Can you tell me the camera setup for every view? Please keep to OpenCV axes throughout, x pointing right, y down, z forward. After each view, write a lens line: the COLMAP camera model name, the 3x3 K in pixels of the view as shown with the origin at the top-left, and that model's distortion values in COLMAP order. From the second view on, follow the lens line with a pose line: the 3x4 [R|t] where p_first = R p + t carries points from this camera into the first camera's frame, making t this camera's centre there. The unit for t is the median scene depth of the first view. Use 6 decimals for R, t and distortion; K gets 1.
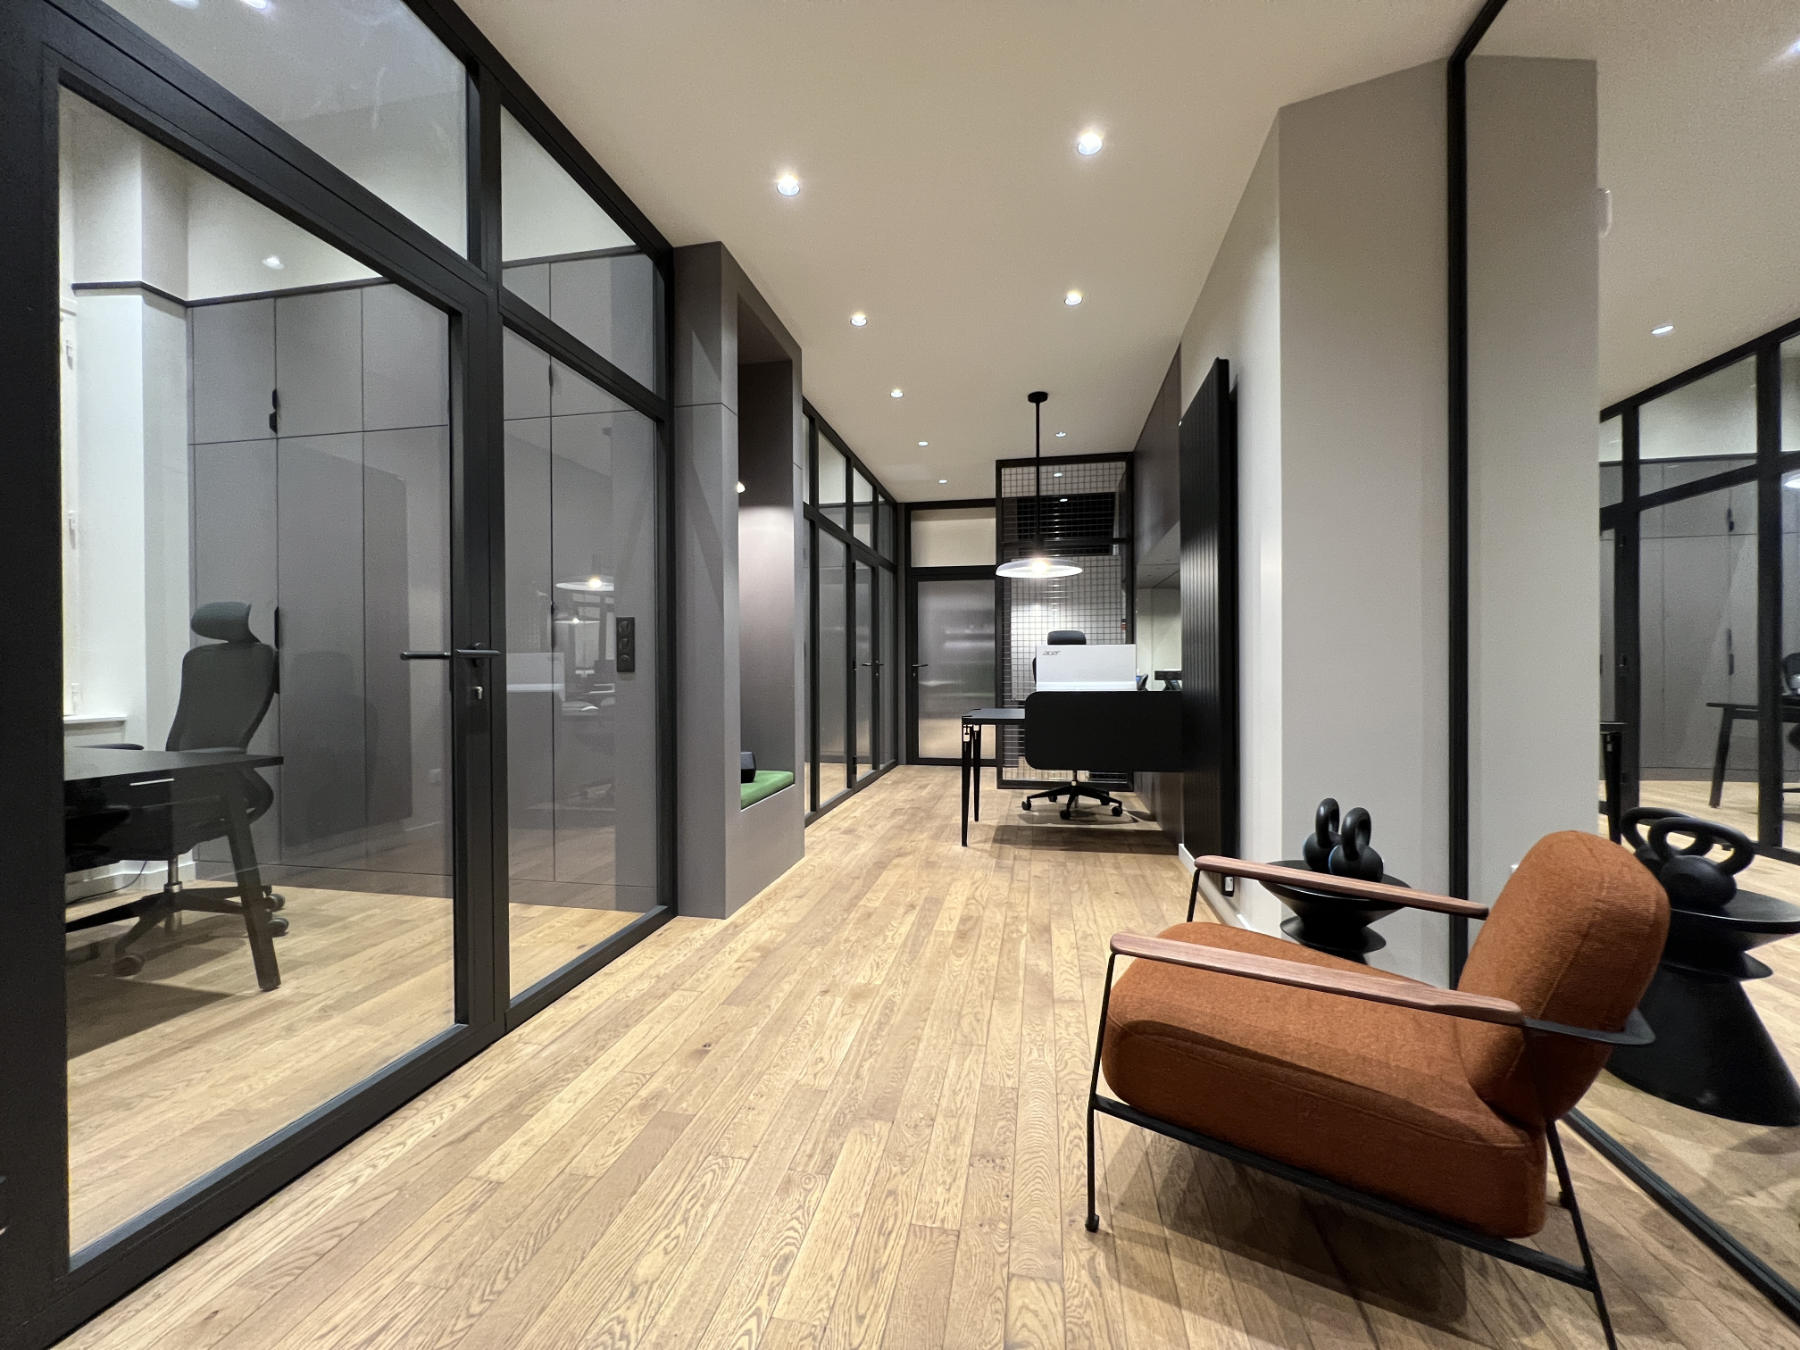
lens RADIAL K [[729.2, 0, 900.0], [0, 729.2, 675.0], [0, 0, 1]] dist [-0.000380, -0.000220]
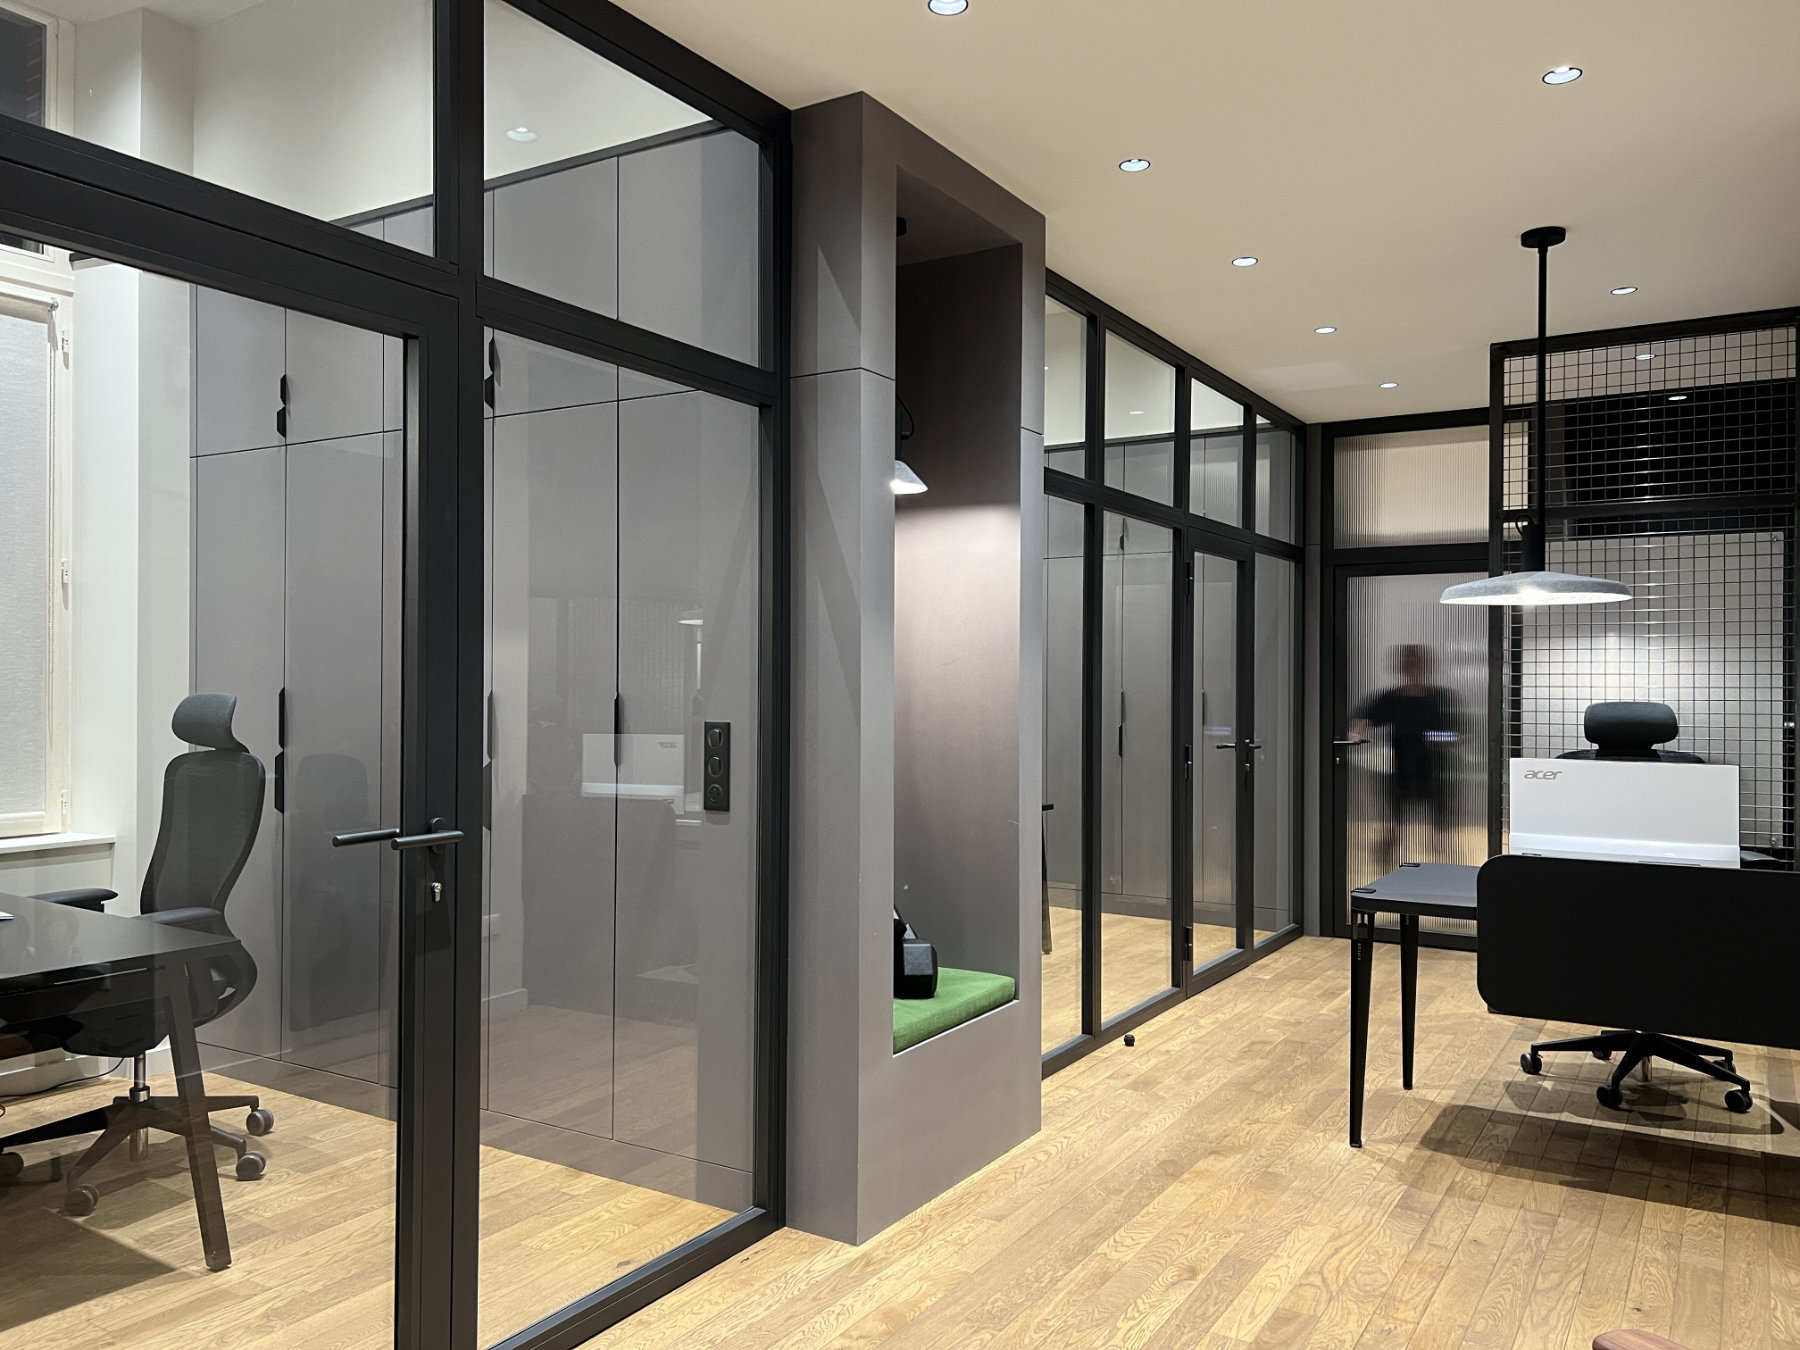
lens RADIAL K [[1385.0, 0, 900.0], [0, 1385.0, 675.0], [0, 0, 1]] dist [0.051579, -0.060125]
pose [[0.934352, 0.010057, -0.356210, 0.182793], [-0.012959, 0.999899, -0.005760, -0.114085], [0.356116, 0.009998, 0.934388, -0.036265]]
